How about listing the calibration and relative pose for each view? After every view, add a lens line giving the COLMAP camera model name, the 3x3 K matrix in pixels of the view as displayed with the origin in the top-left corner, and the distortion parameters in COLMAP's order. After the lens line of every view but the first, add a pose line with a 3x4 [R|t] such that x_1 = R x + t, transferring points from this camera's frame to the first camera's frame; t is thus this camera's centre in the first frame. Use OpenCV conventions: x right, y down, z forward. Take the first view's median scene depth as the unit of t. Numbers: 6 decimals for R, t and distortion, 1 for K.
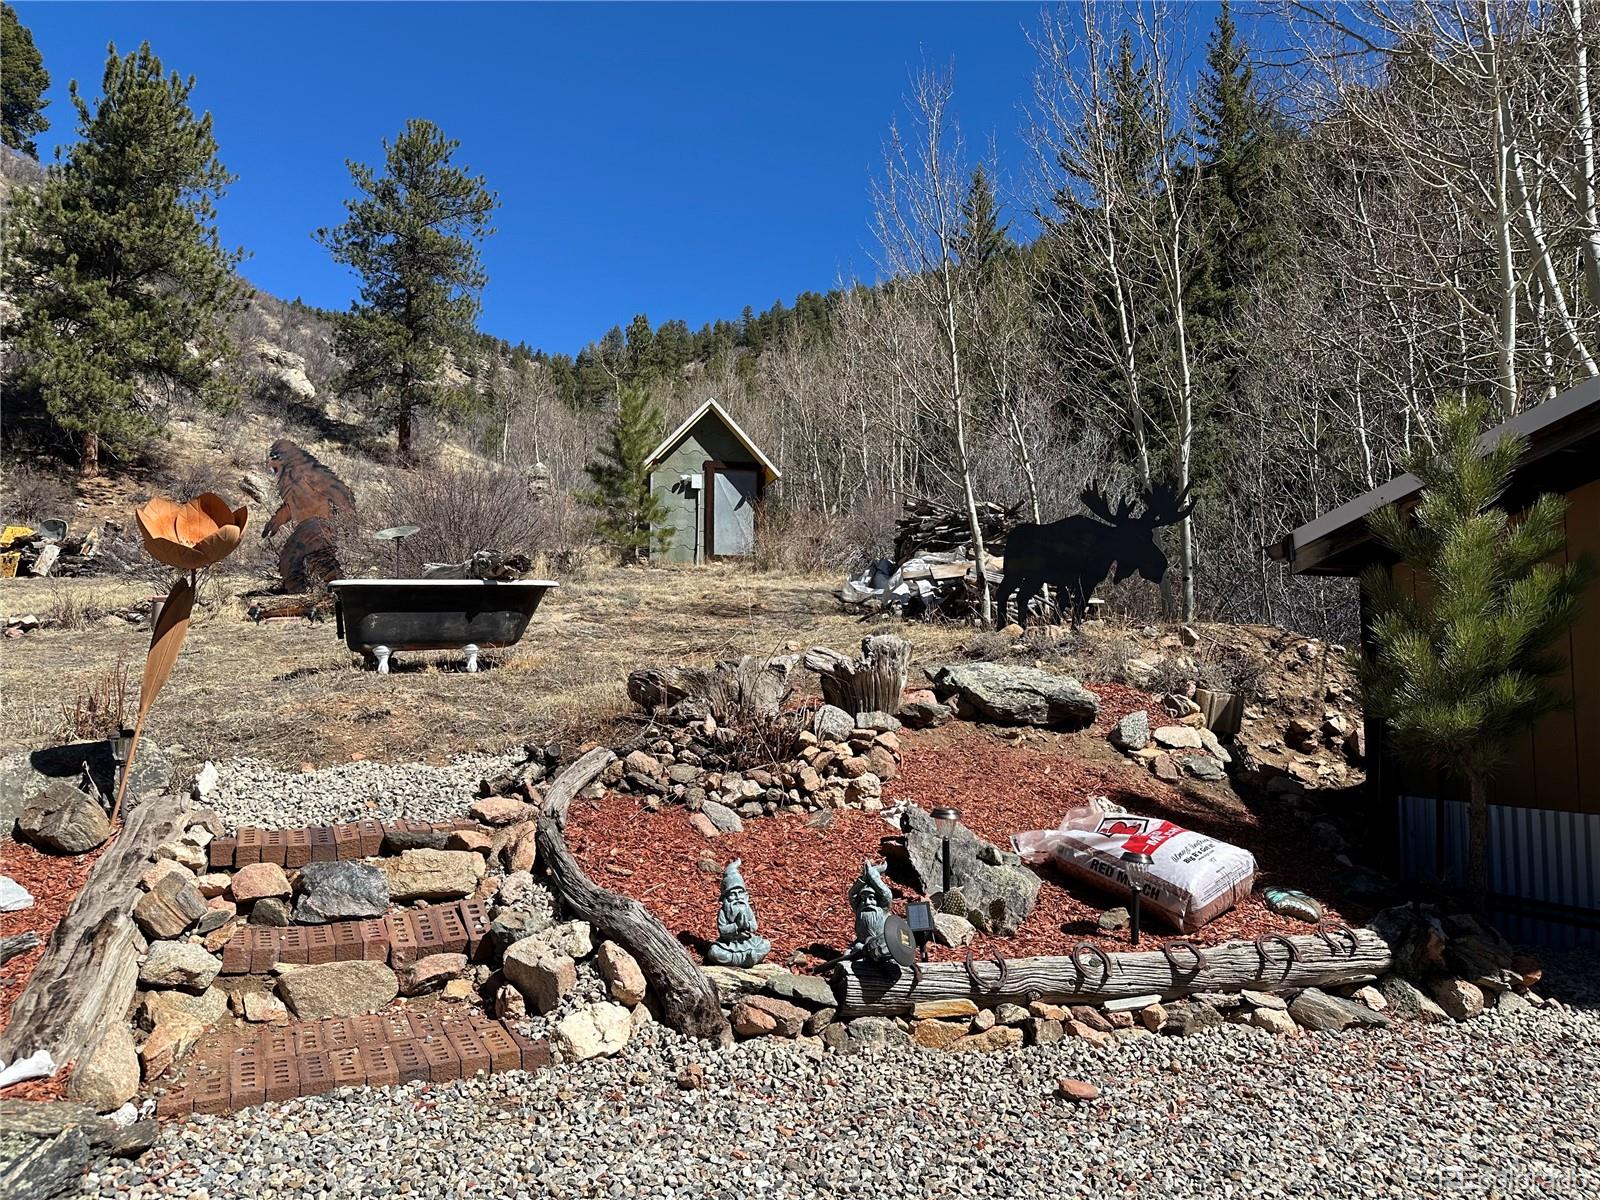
lens RADIAL K [[1105.9, 0, 800.0], [0, 1105.9, 600.0], [0, 0, 1]] dist [0.001314, -0.002482]
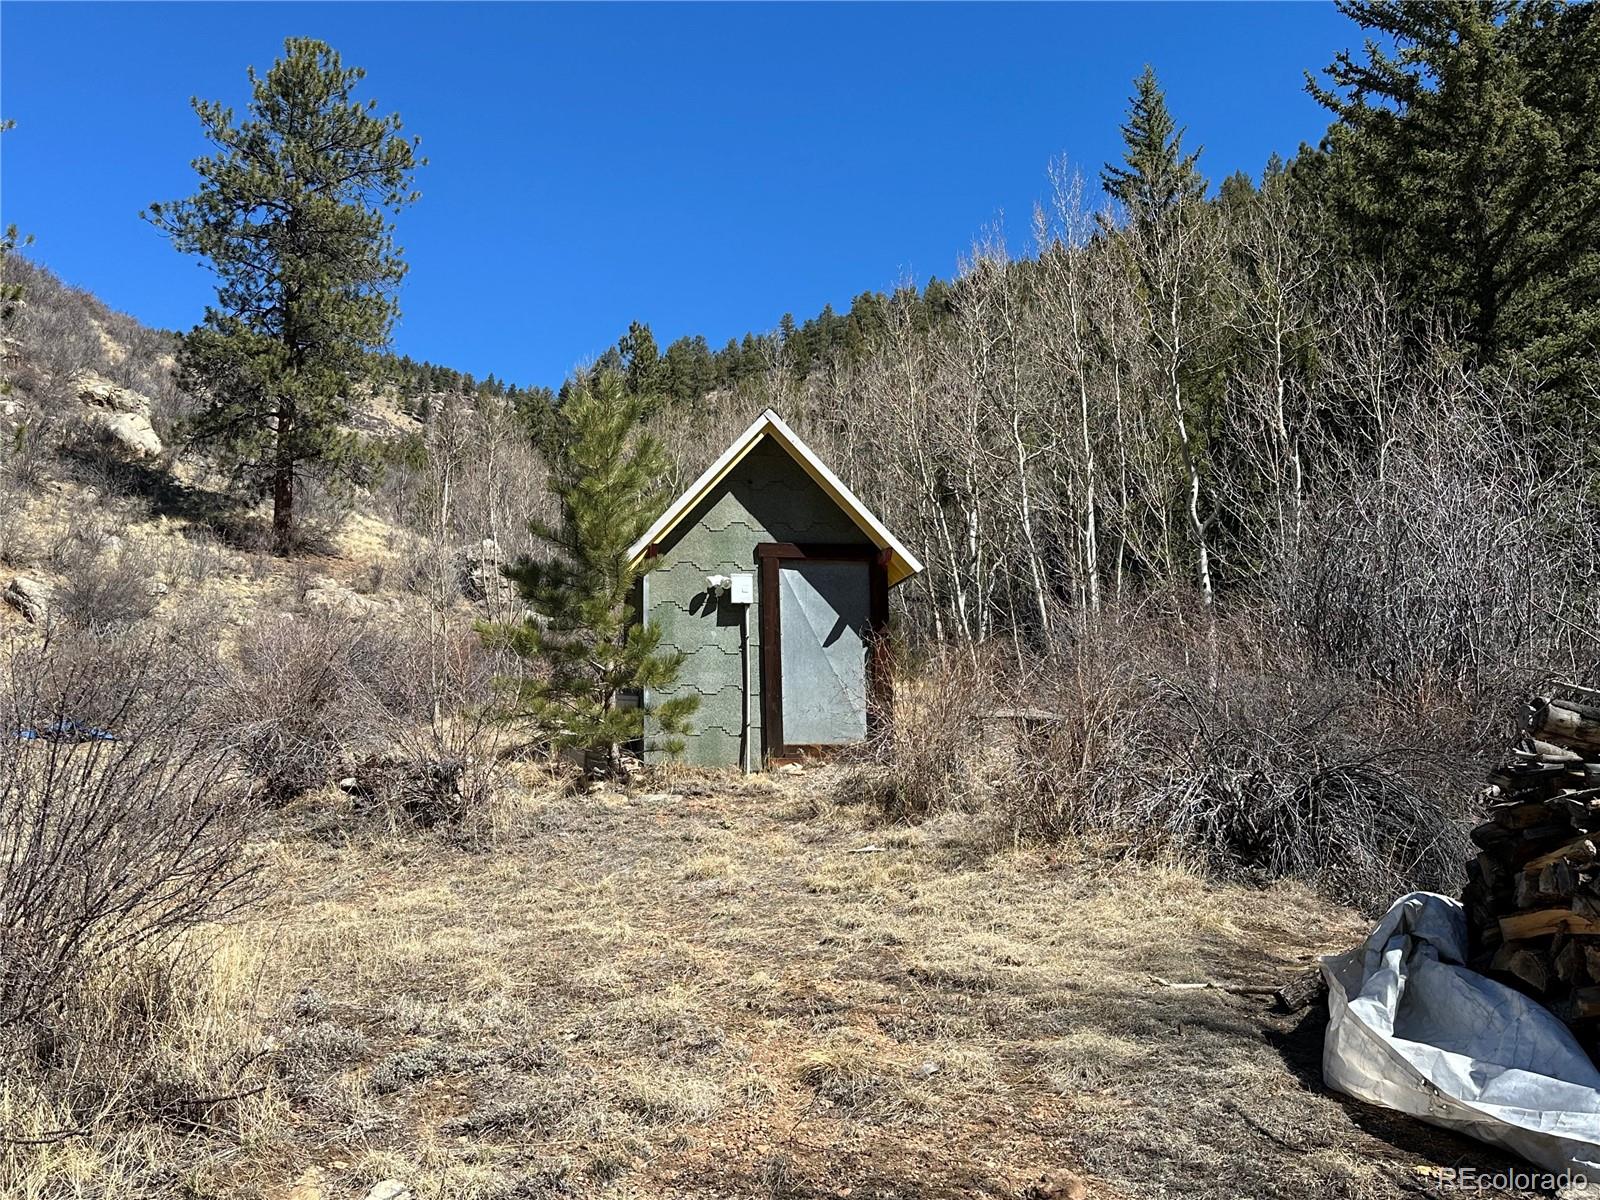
lens RADIAL K [[1521.6, 0, 800.0], [0, 1521.6, 600.0], [0, 0, 1]] dist [-0.001245, 0.003913]
pose [[0.998488, -0.032564, -0.044280, -0.015206], [0.029268, 0.996890, -0.073163, -0.020435], [0.046525, 0.071757, 0.996337, 0.135308]]
